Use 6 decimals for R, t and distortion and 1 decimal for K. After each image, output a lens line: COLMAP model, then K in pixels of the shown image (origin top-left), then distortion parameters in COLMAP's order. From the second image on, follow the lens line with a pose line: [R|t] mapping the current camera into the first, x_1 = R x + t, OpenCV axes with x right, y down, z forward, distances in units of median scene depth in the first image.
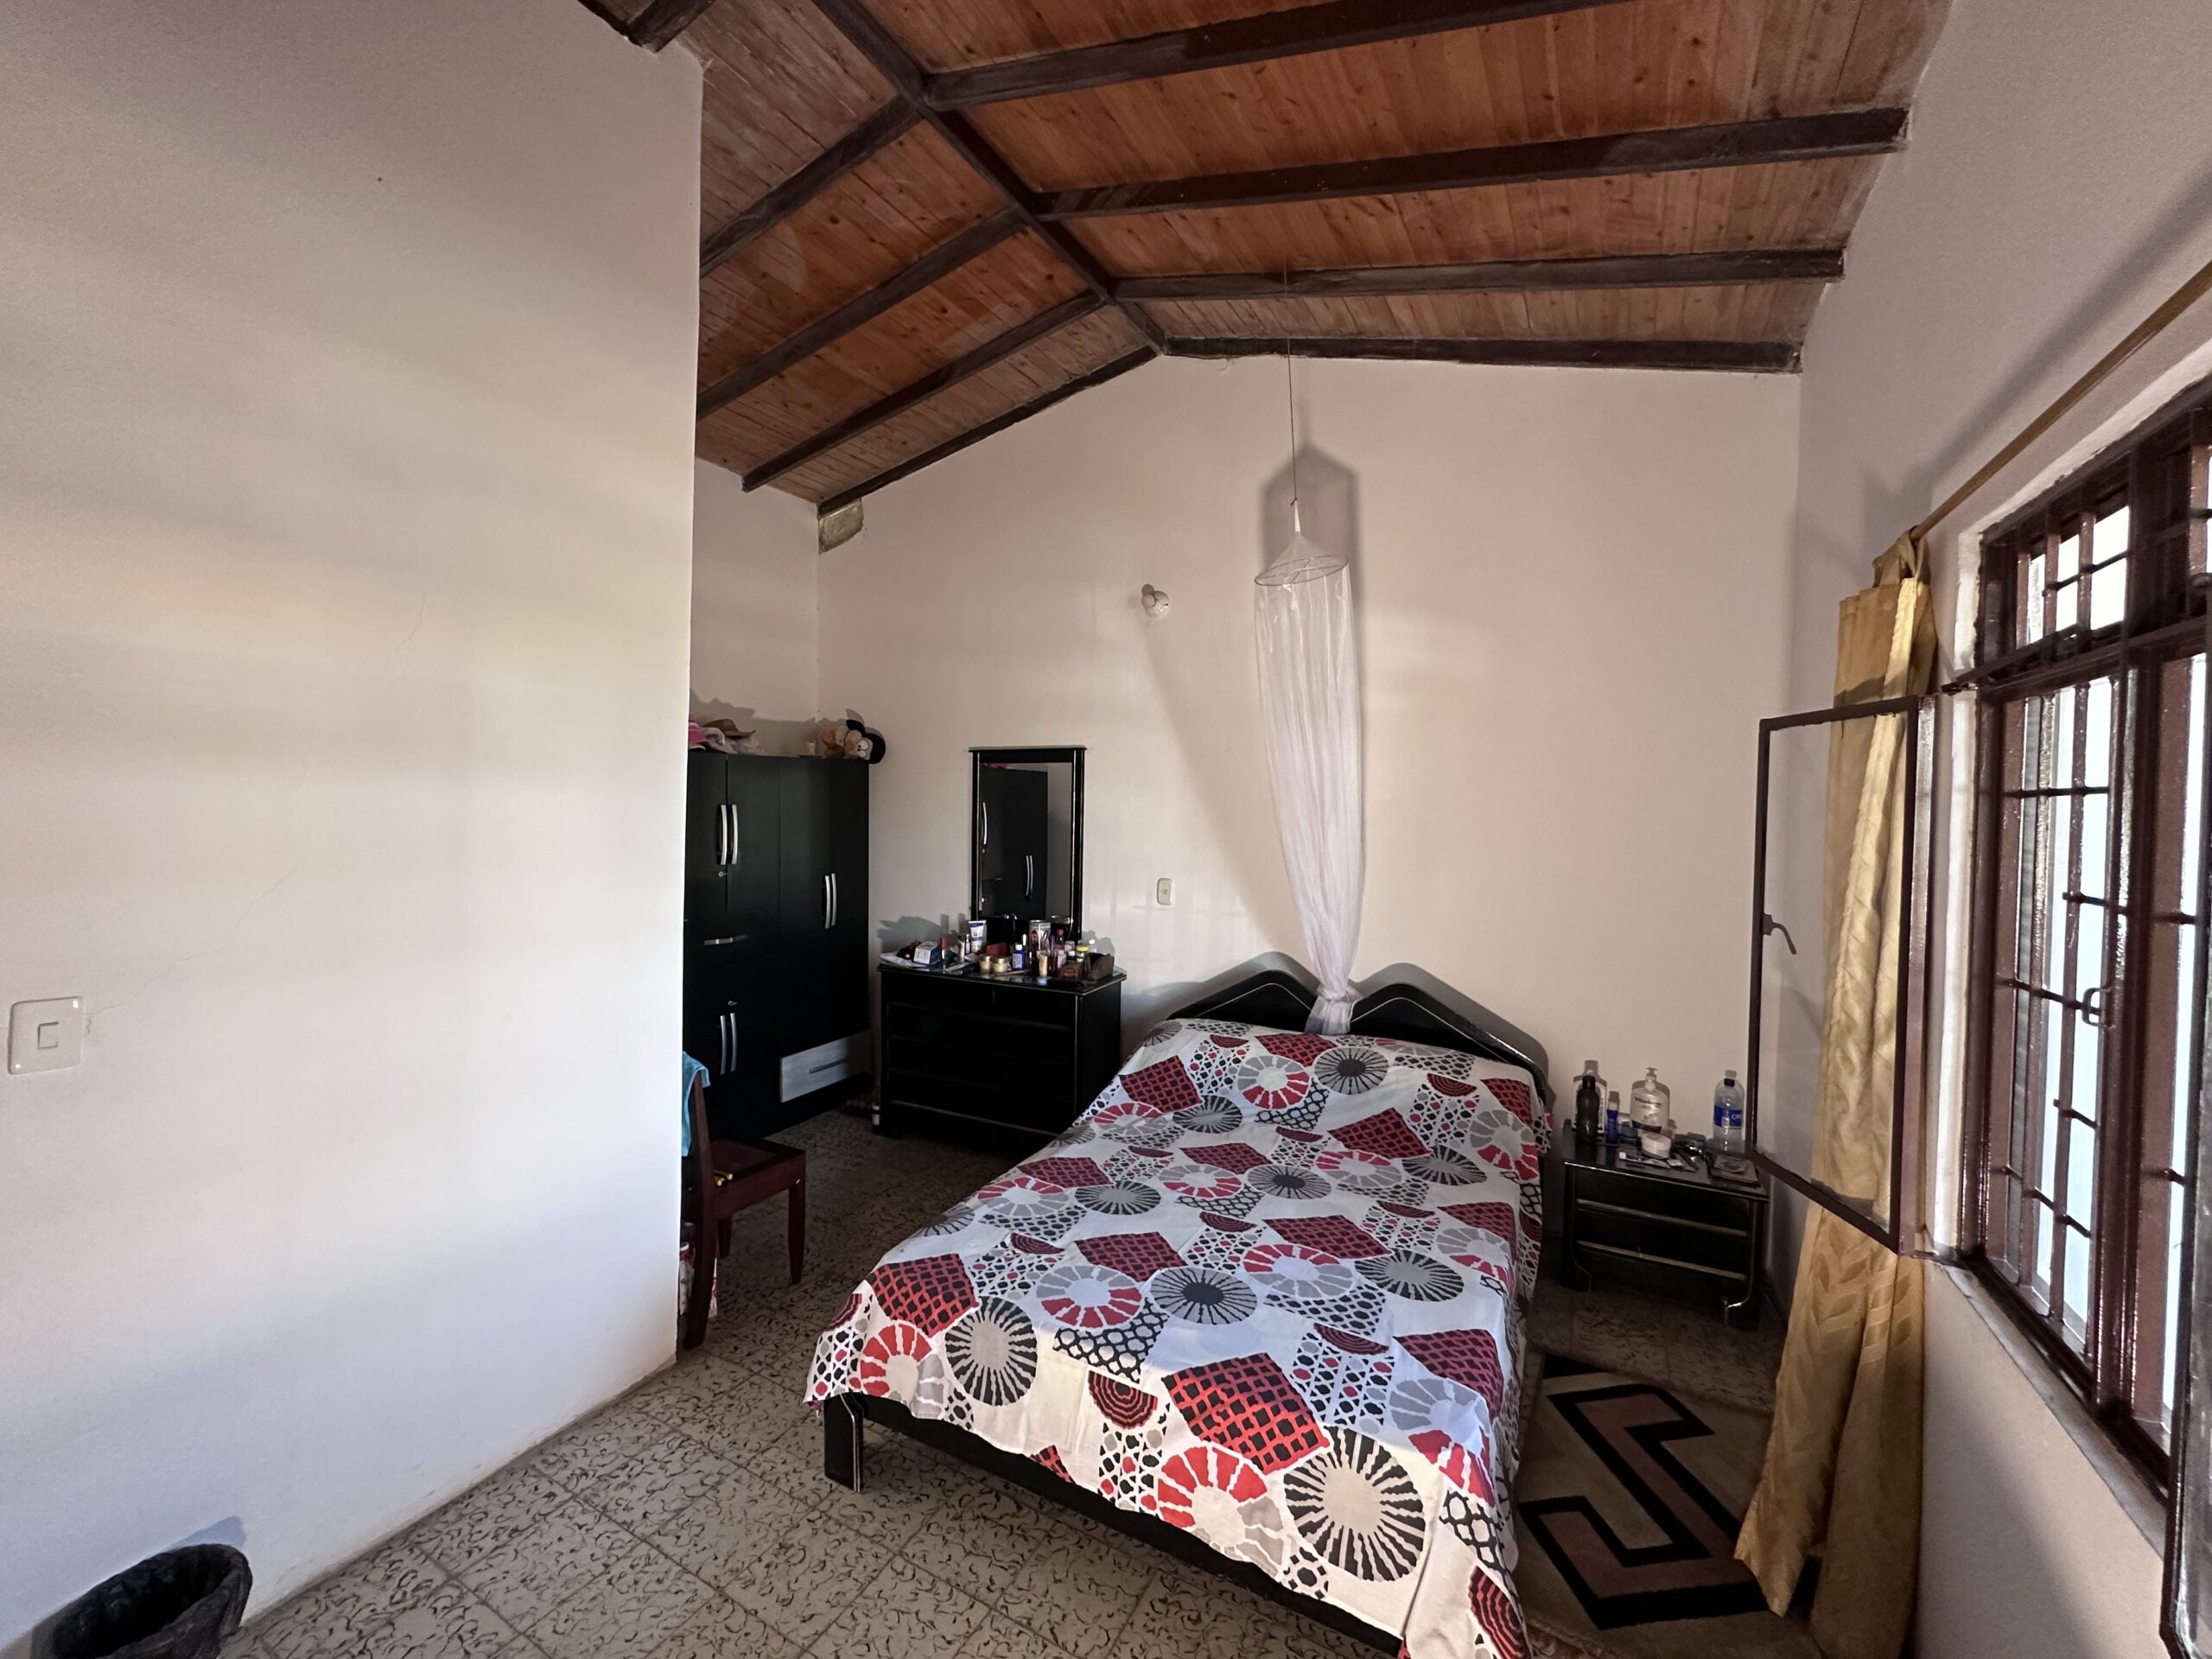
lens RADIAL K [[879.8, 0, 1106.0], [0, 879.8, 829.5], [0, 0, 1]] dist [-0.001331, -0.000004]
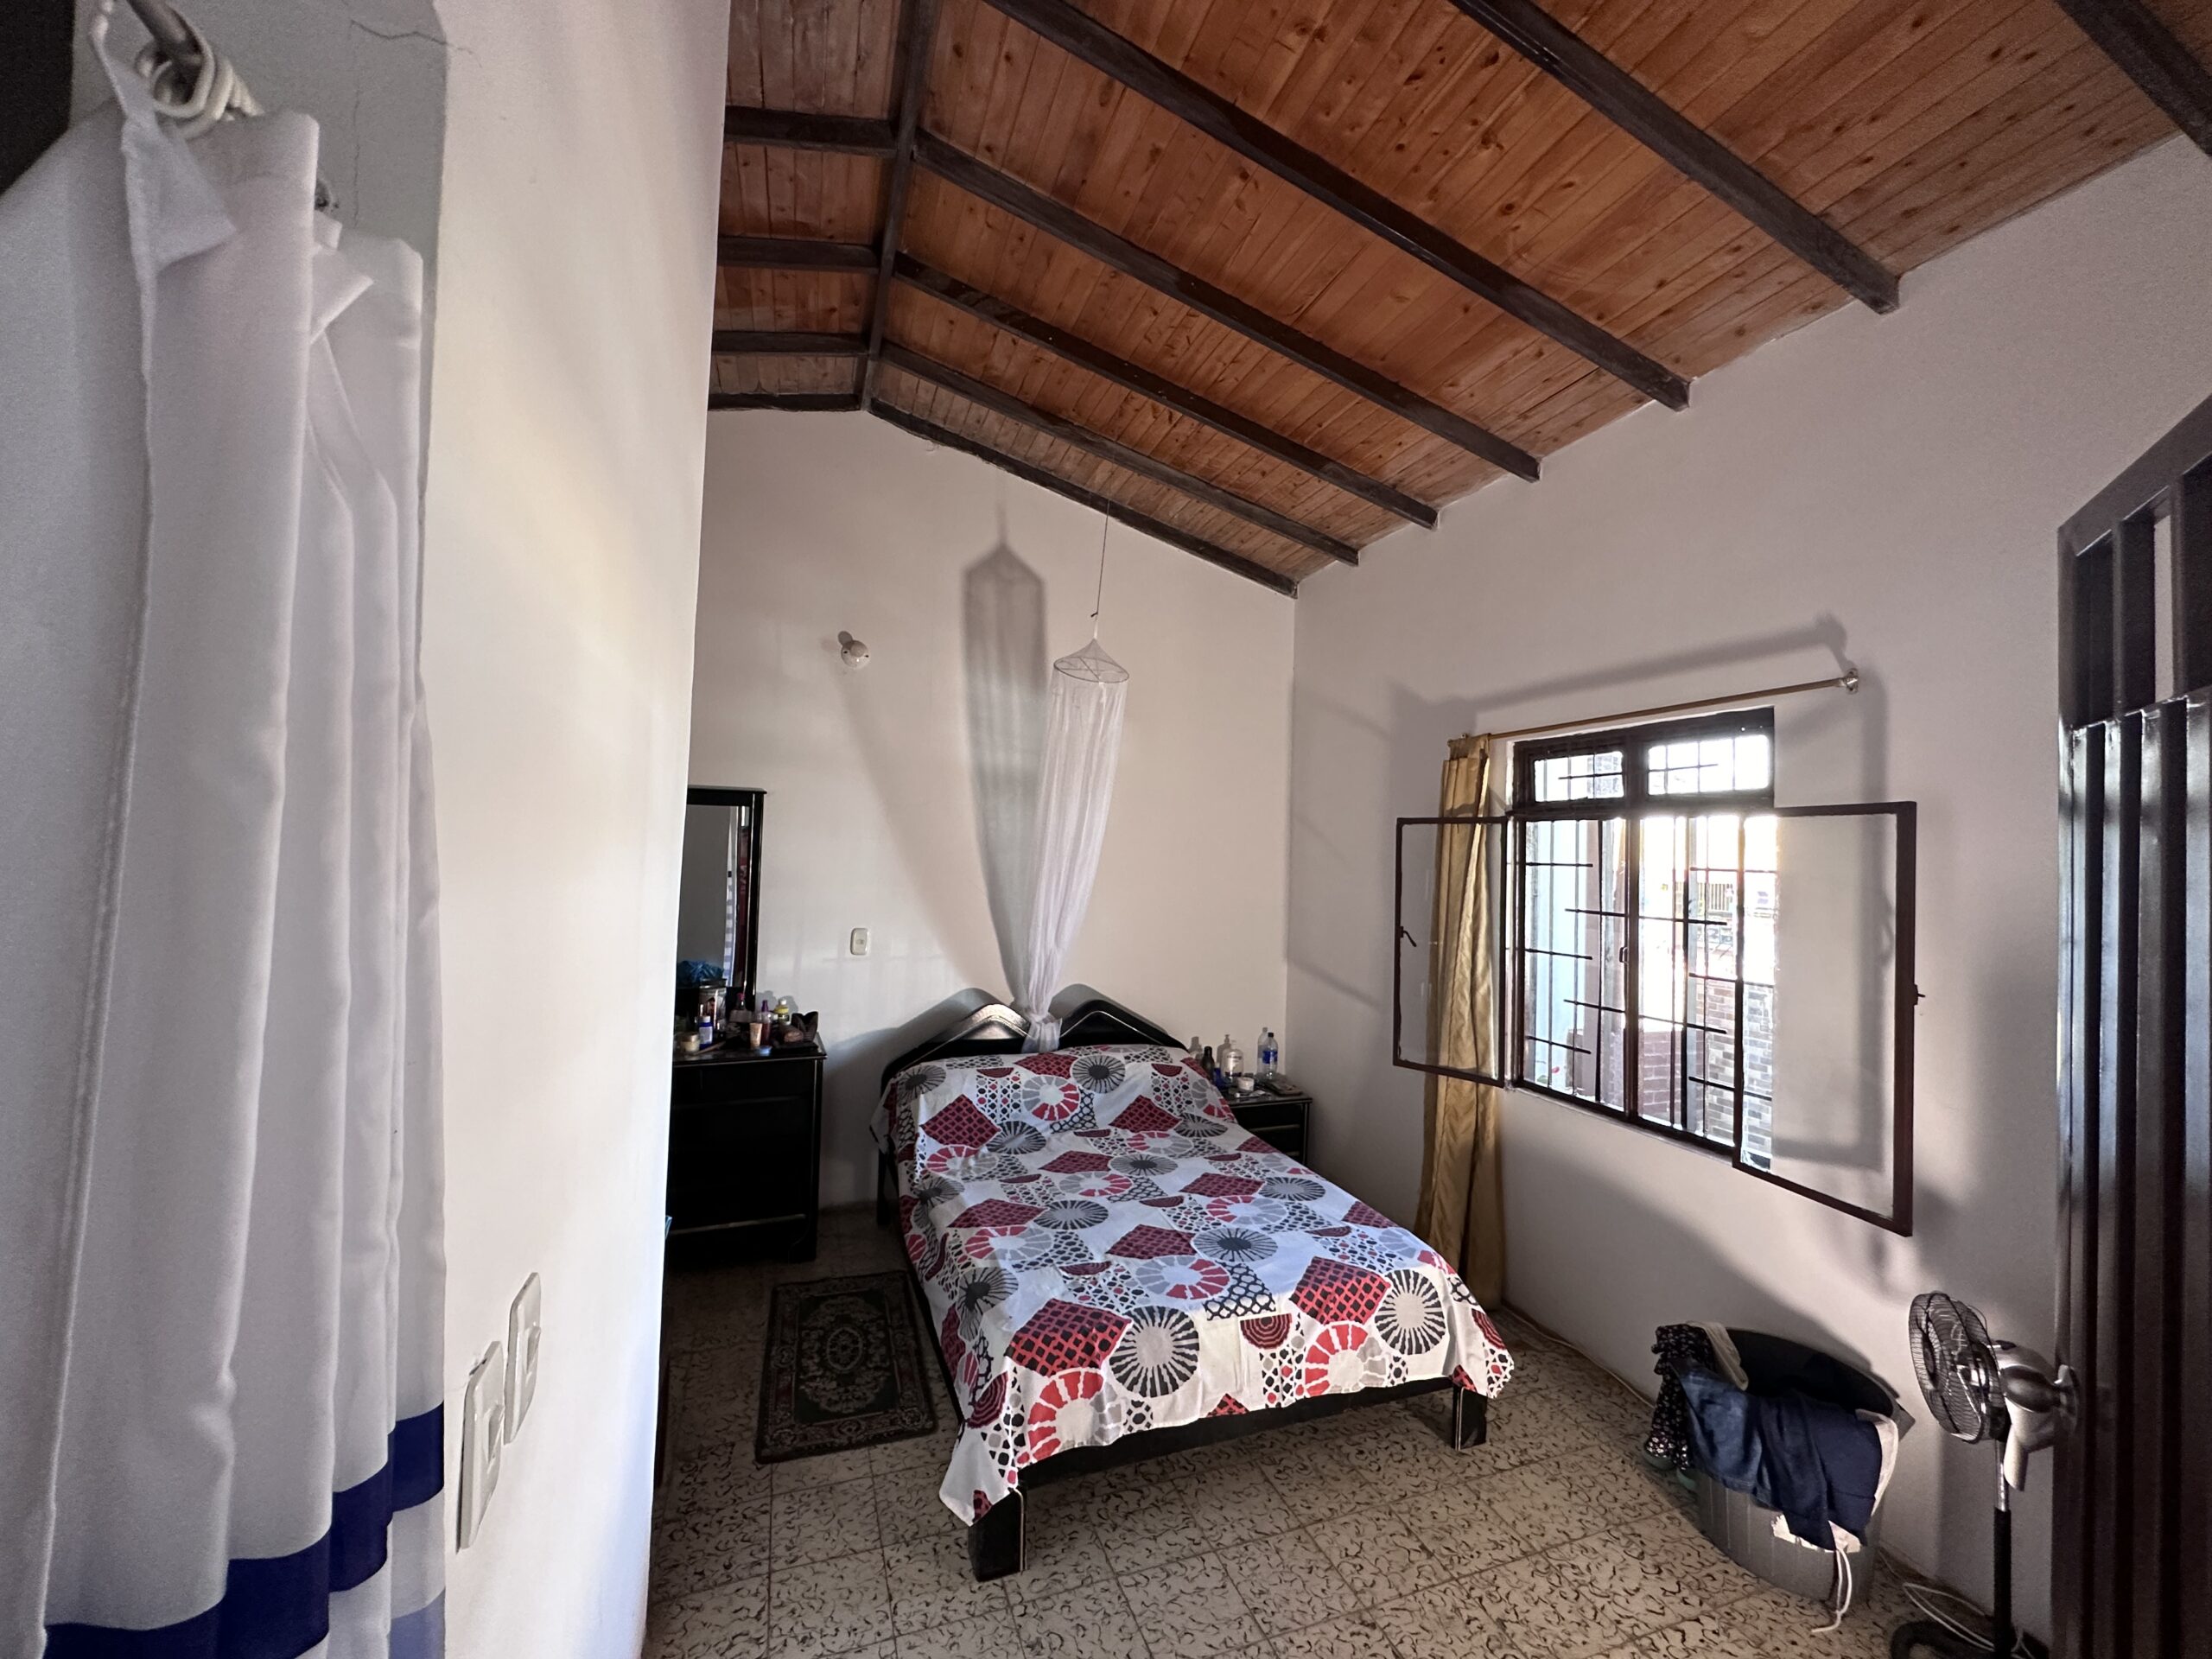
lens RADIAL K [[879.8, 0, 1106.0], [0, 879.8, 829.5], [0, 0, 1]] dist [-0.001331, -0.000004]
pose [[0.657317, 0.018948, 0.753376, -0.917882], [0.004948, 0.999554, -0.029457, -0.046167], [-0.753598, 0.023090, 0.656930, 0.245019]]
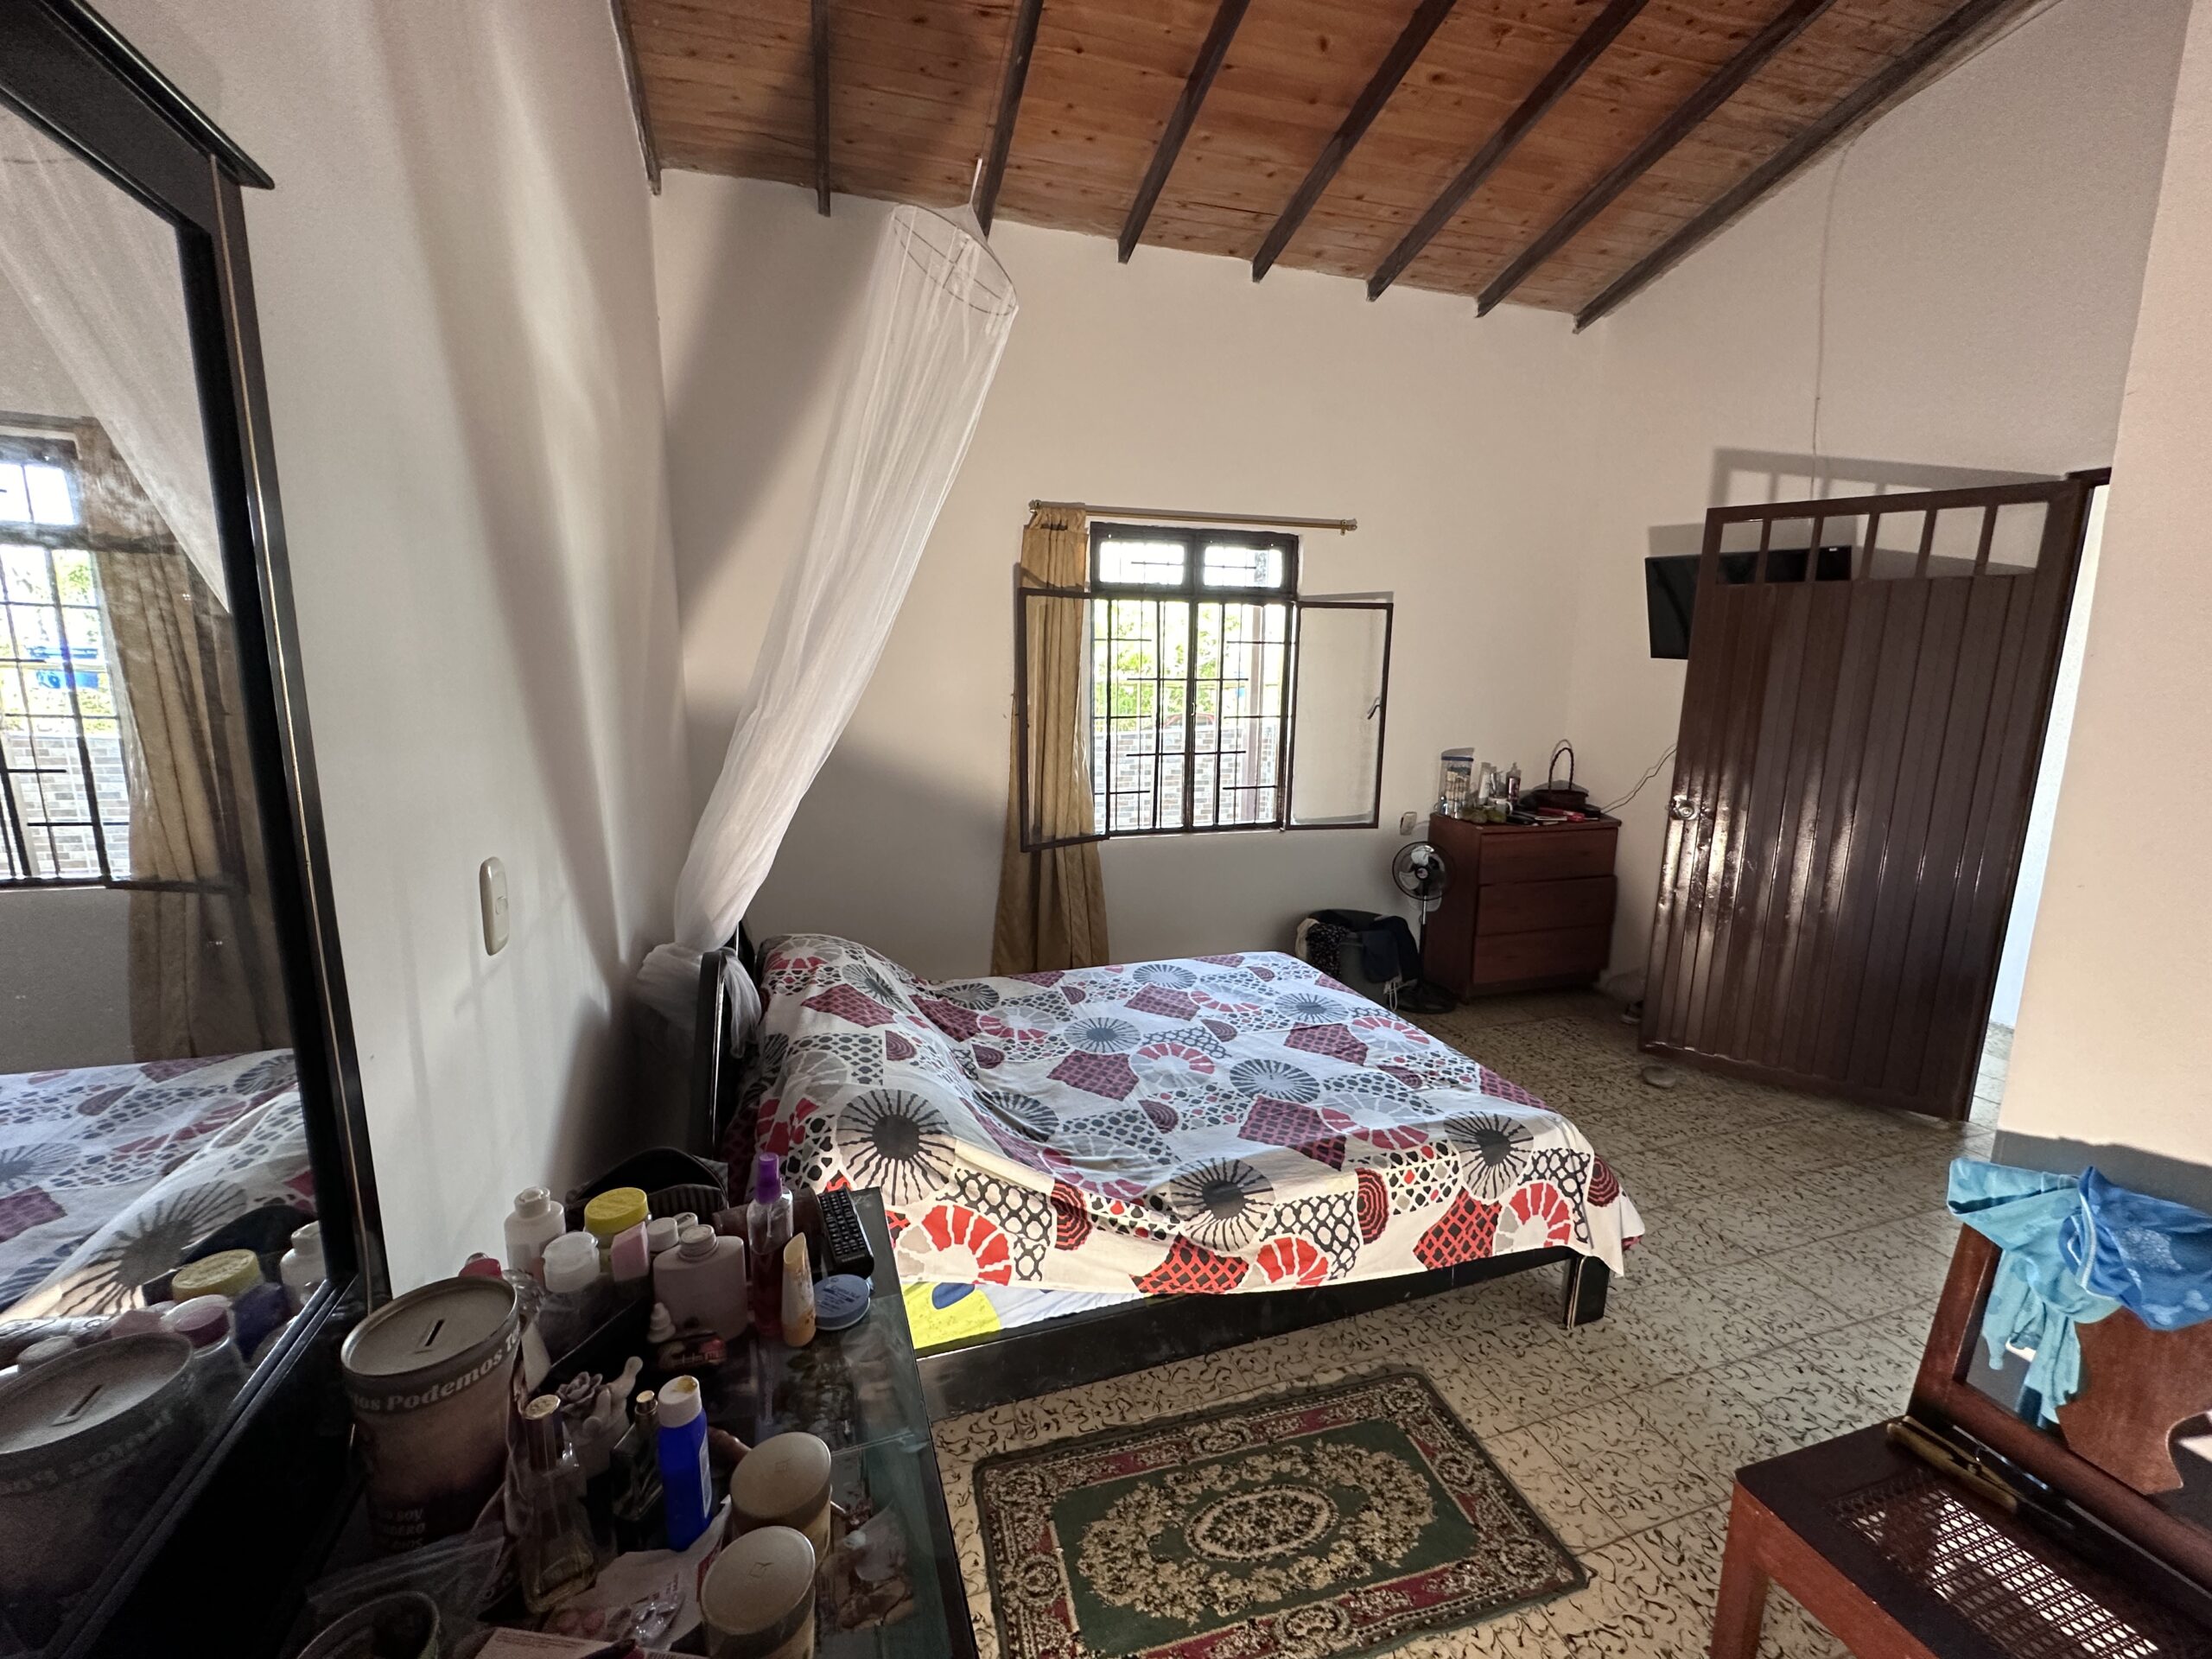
lens RADIAL K [[879.8, 0, 1106.0], [0, 879.8, 829.5], [0, 0, 1]] dist [-0.001331, -0.000004]
pose [[-0.729074, -0.139894, 0.669985, -0.477463], [0.001419, 0.978578, 0.205873, -0.017377], [-0.684433, 0.151048, -0.713257, 1.937643]]
